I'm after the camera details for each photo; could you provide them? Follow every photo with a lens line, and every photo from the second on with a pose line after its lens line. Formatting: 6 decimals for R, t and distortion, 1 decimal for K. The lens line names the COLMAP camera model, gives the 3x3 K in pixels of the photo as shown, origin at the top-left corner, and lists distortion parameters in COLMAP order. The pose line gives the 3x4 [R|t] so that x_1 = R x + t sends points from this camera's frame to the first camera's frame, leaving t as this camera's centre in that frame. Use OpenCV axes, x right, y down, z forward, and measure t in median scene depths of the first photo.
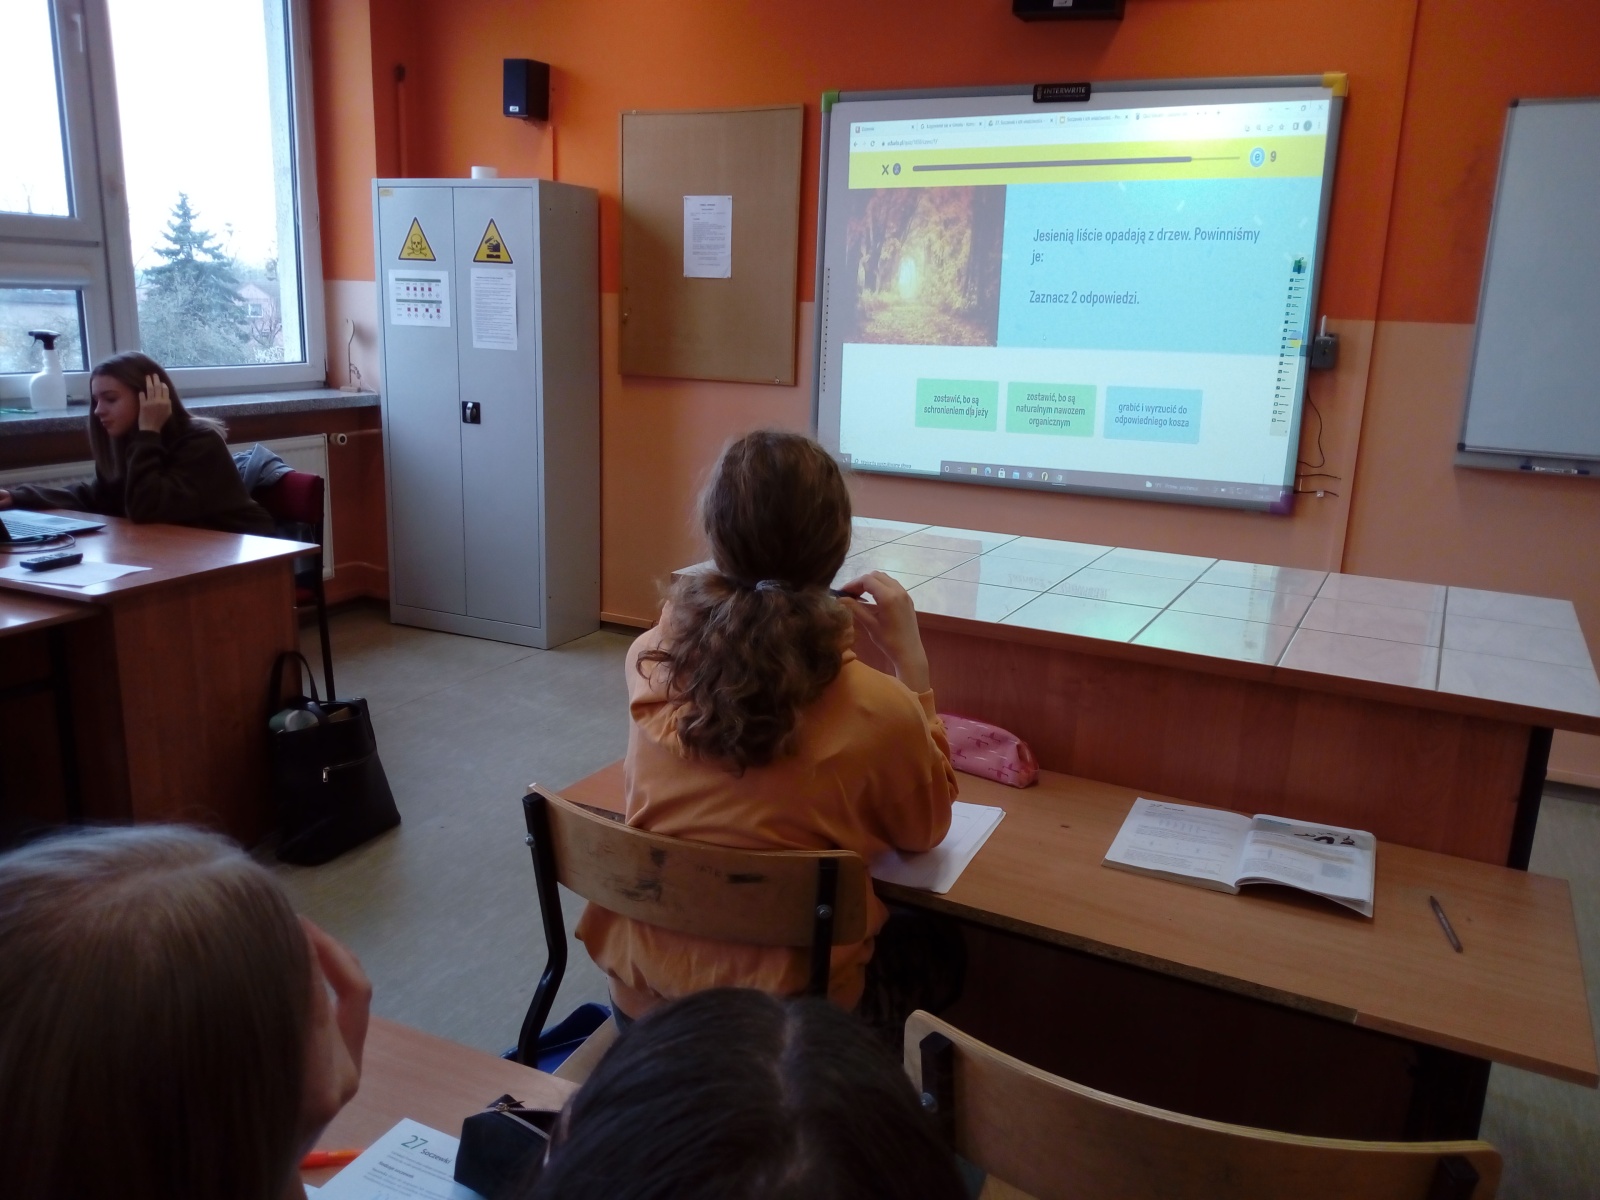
lens RADIAL K [[1264.0, 0, 809.8], [0, 1264.0, 601.1], [0, 0, 1]] dist [0.115361, -0.201939]
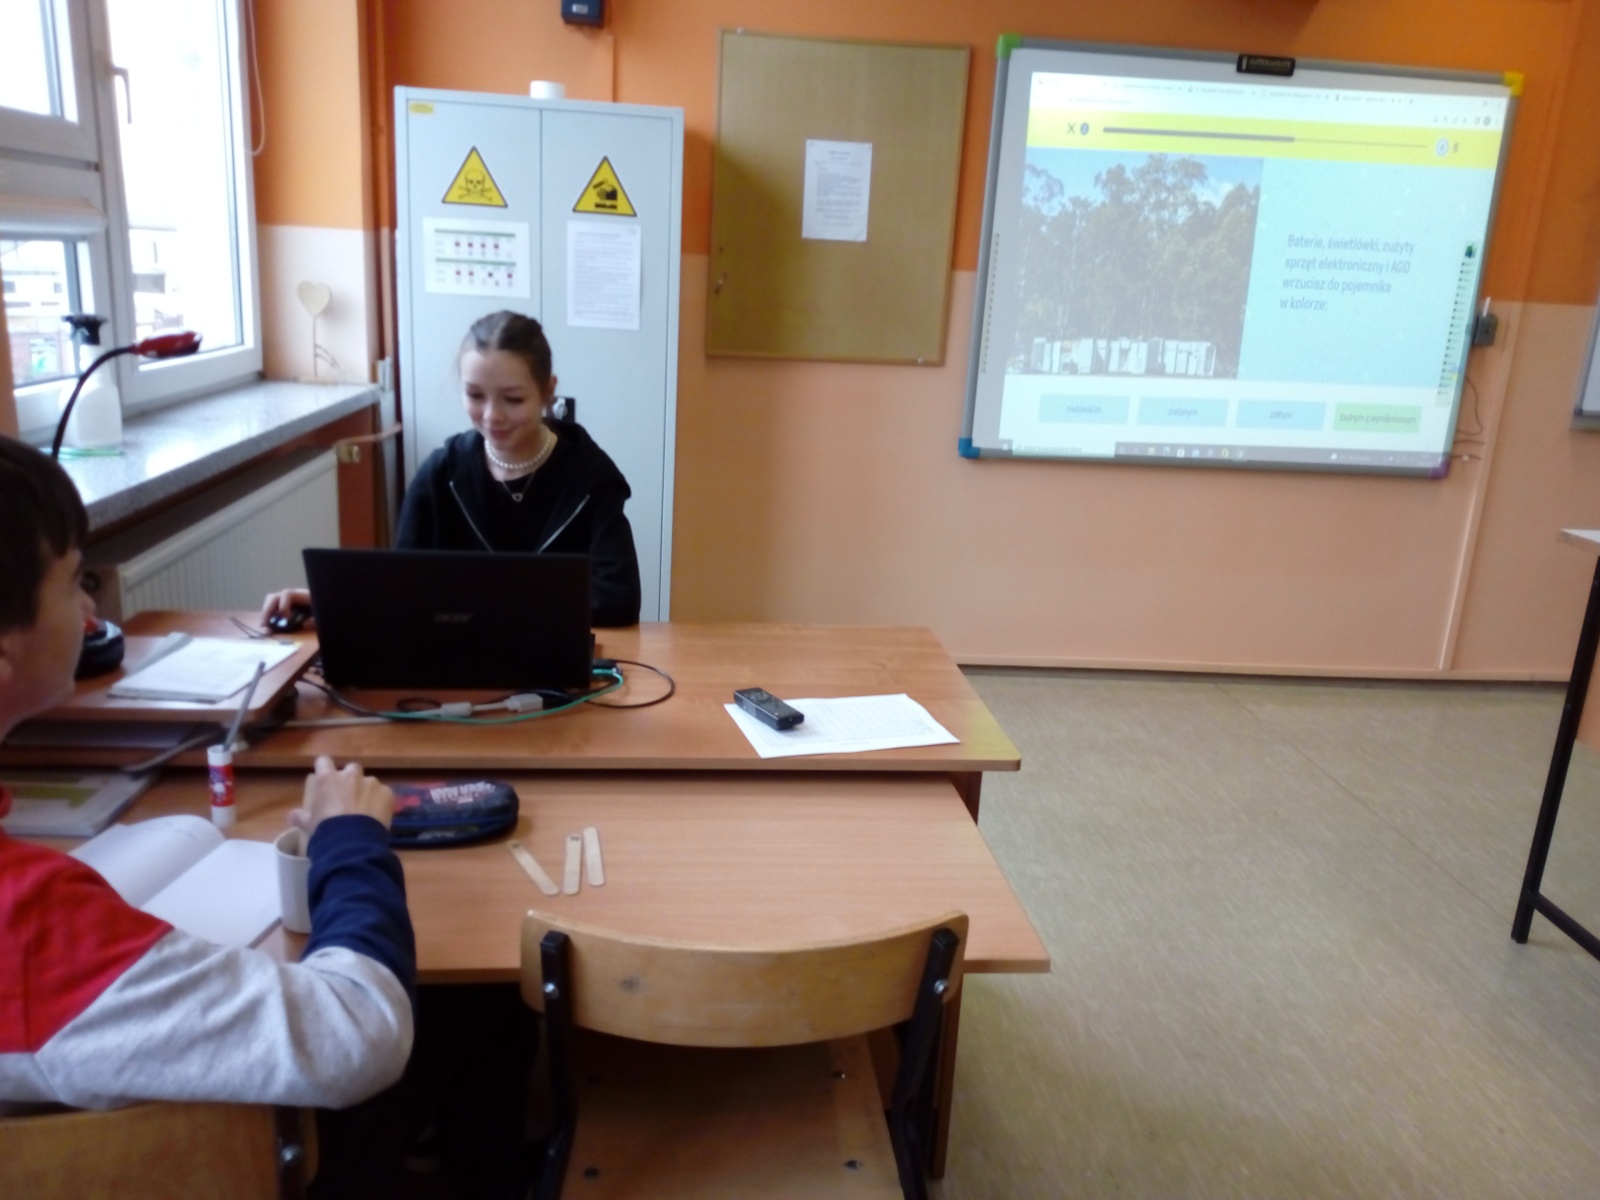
lens RADIAL K [[1278.6, 0, 836.5], [0, 1278.6, 603.0], [0, 0, 1]] dist [0.069911, -0.085402]
pose [[0.853372, -0.120565, 0.507169, -0.587005], [0.092897, 0.992487, 0.079625, -0.088395], [-0.512958, -0.020835, 0.858161, 0.281505]]
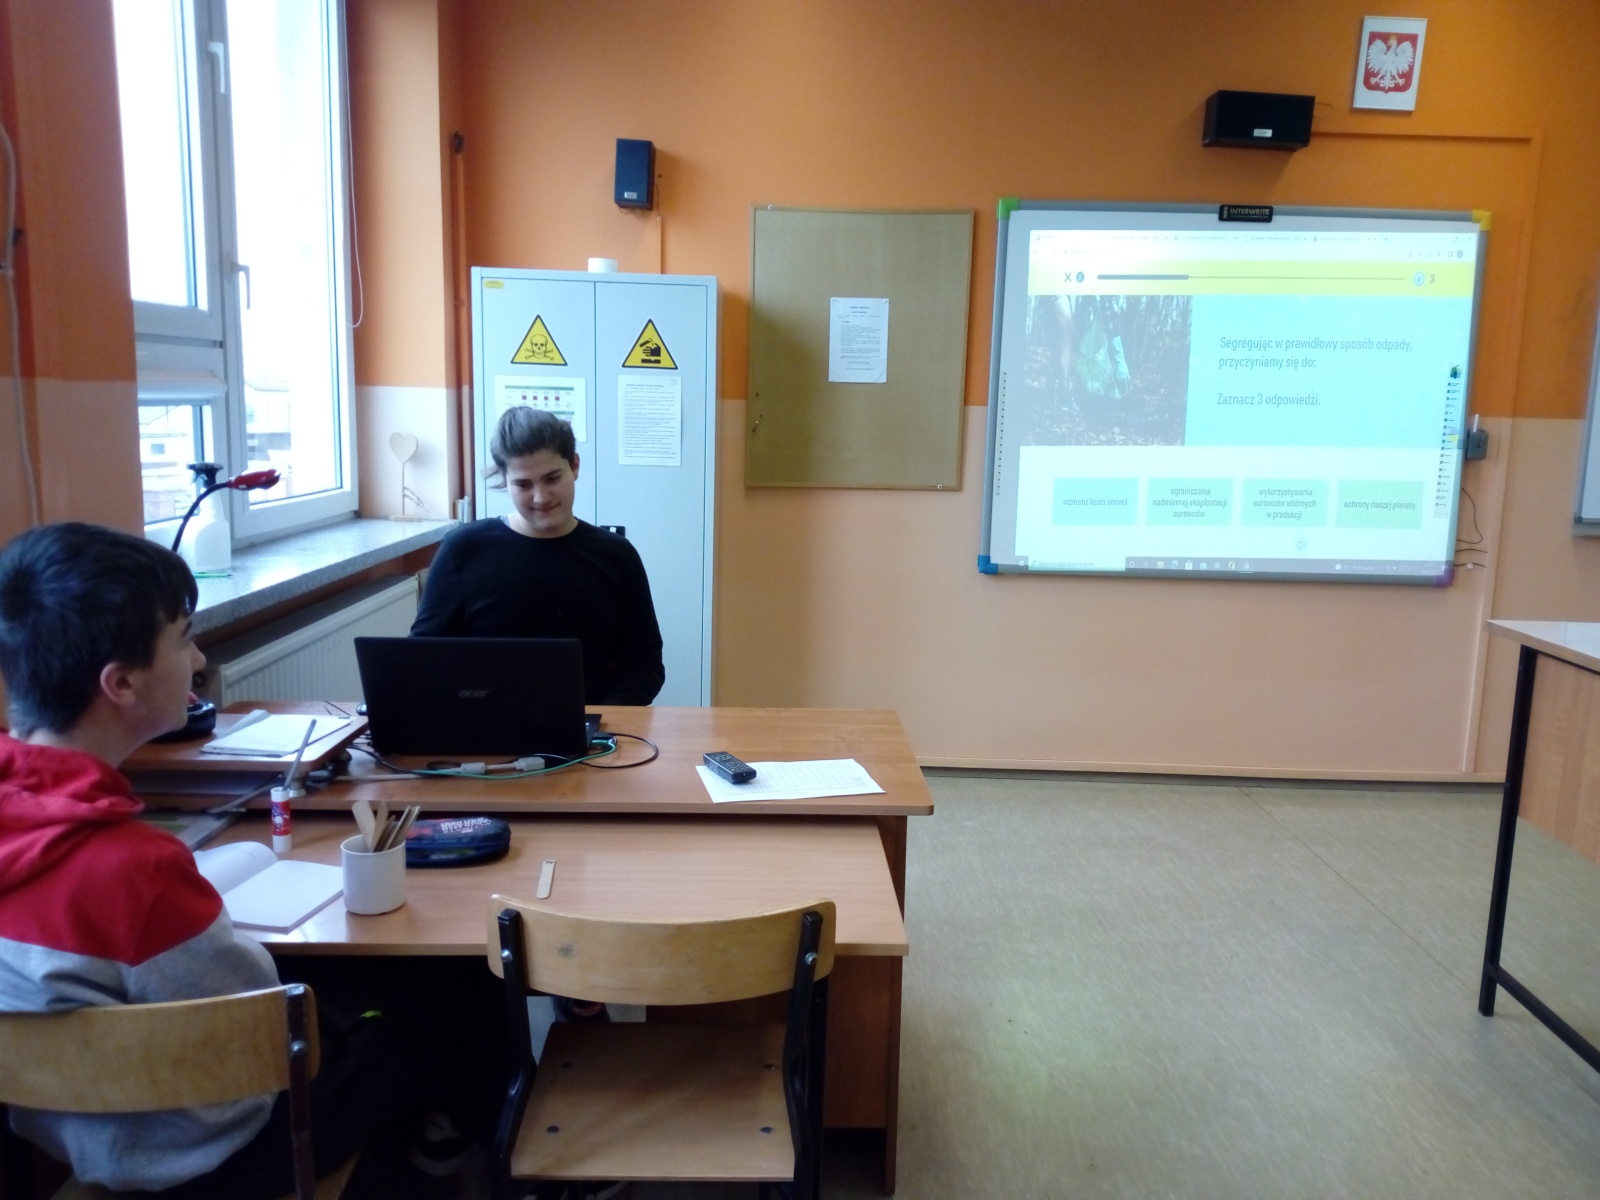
lens RADIAL K [[1264.0, 0, 809.8], [0, 1264.0, 601.1], [0, 0, 1]] dist [0.115361, -0.201939]
pose [[0.895904, -0.082486, 0.436524, -0.581589], [0.107985, 0.993575, -0.033877, -0.069229], [-0.430925, 0.077489, 0.899055, 0.194674]]
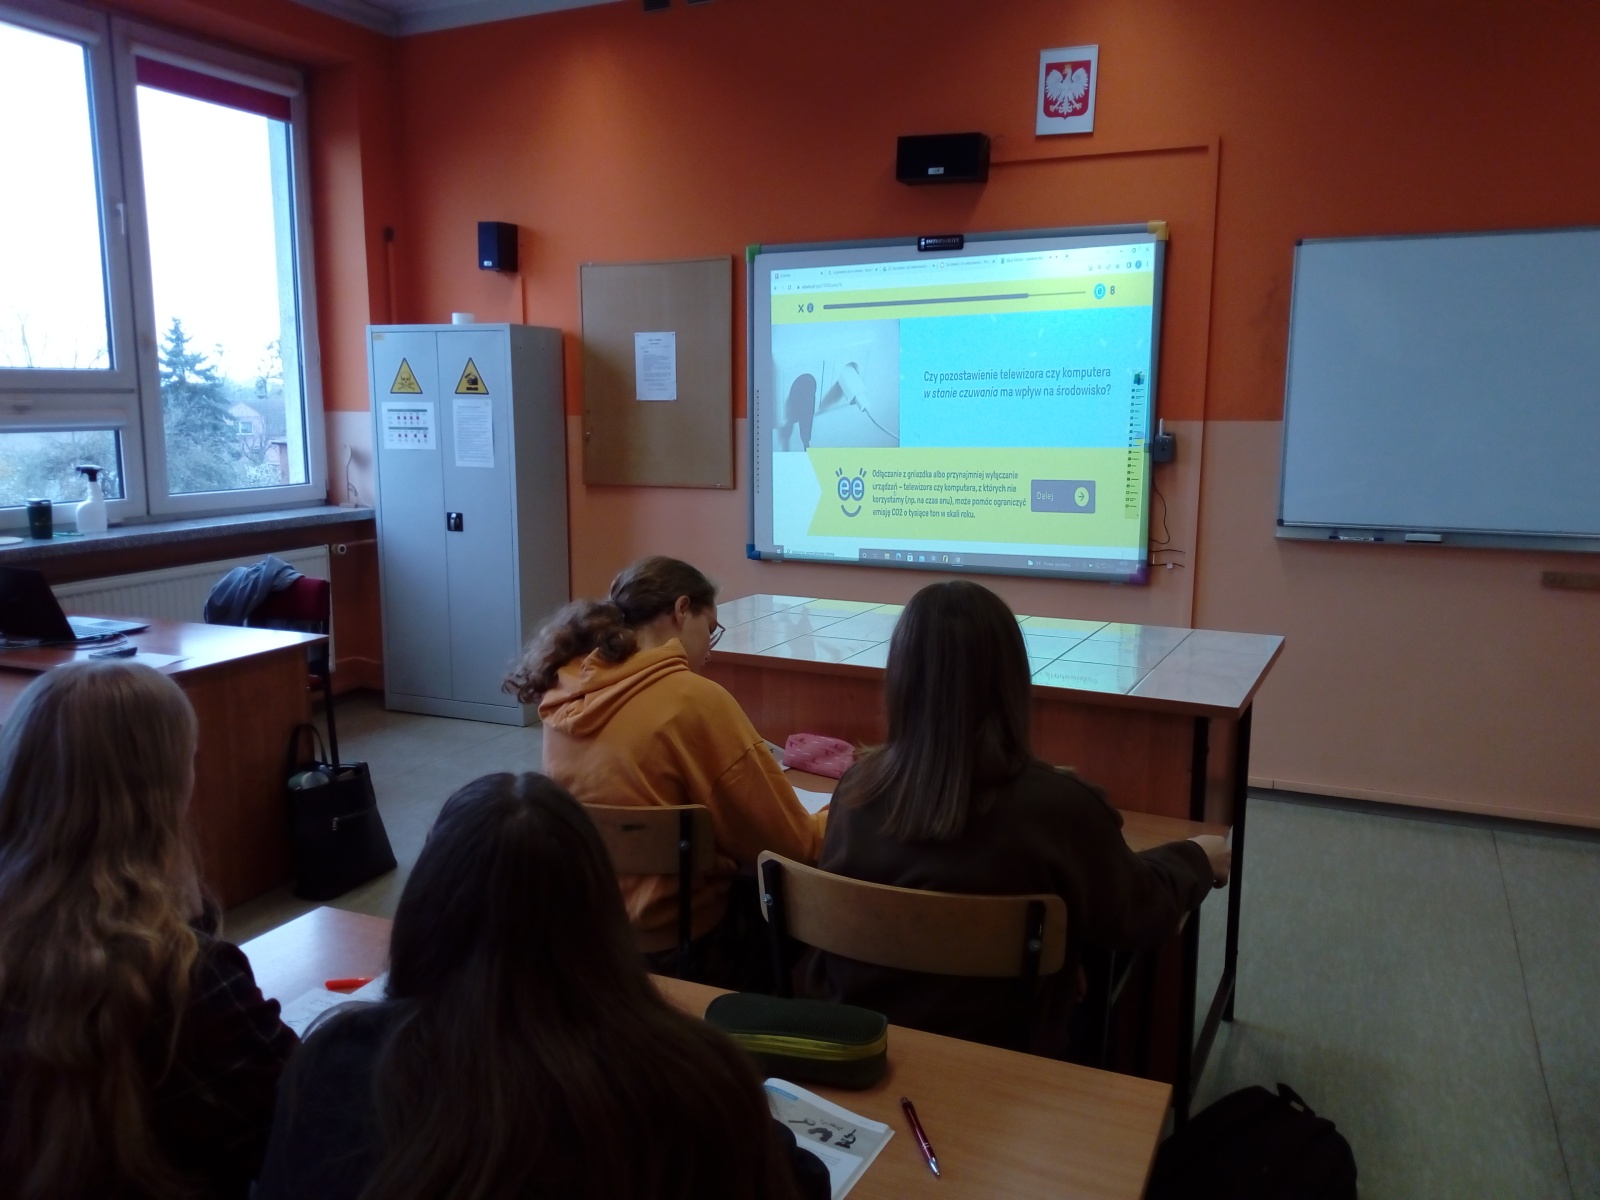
lens RADIAL K [[1264.0, 0, 809.8], [0, 1264.0, 601.1], [0, 0, 1]] dist [0.115361, -0.201939]
pose [[0.999351, -0.035322, 0.007114, 0.048754], [0.035751, 0.996633, -0.073790, 0.022026], [-0.004484, 0.073997, 0.997248, -0.158837]]
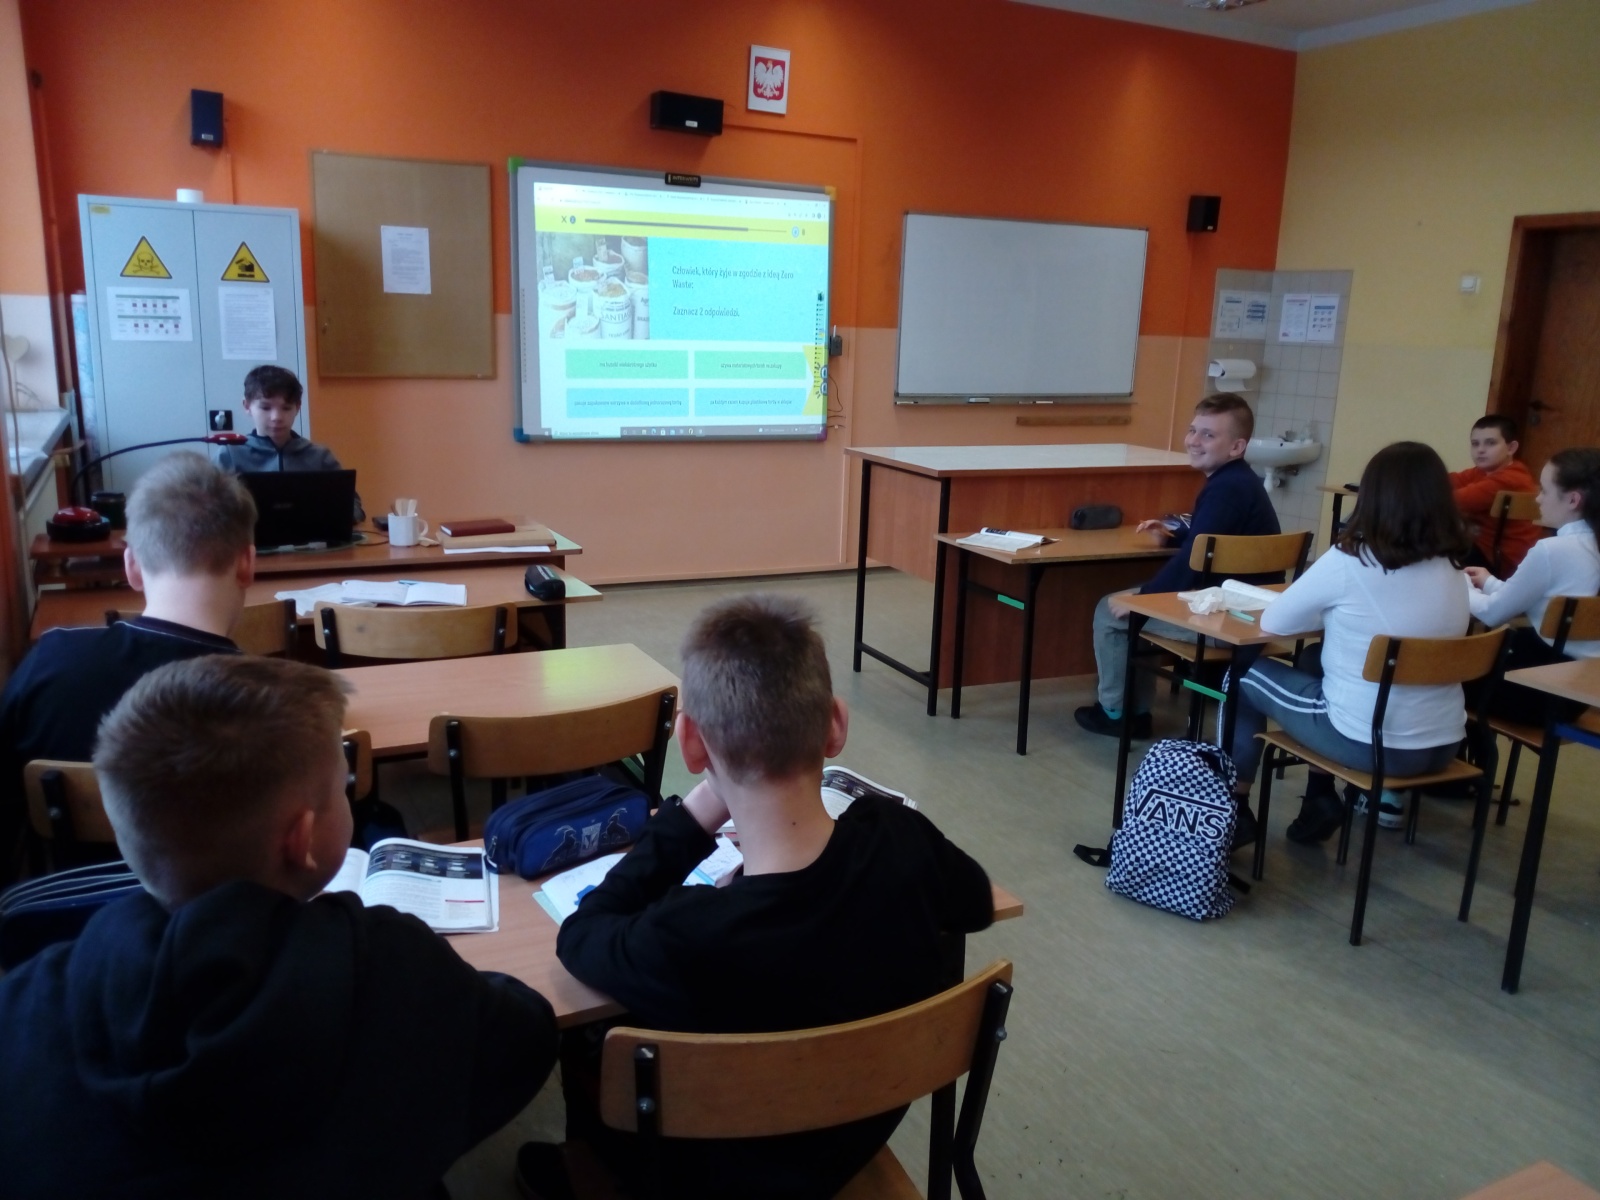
lens RADIAL K [[1264.0, 0, 809.8], [0, 1264.0, 601.1], [0, 0, 1]] dist [0.115361, -0.201939]
pose [[0.611989, -0.186224, 0.768629, -0.905963], [0.169821, 0.980155, 0.102260, -0.029708], [-0.772419, 0.067947, 0.631468, -0.048010]]
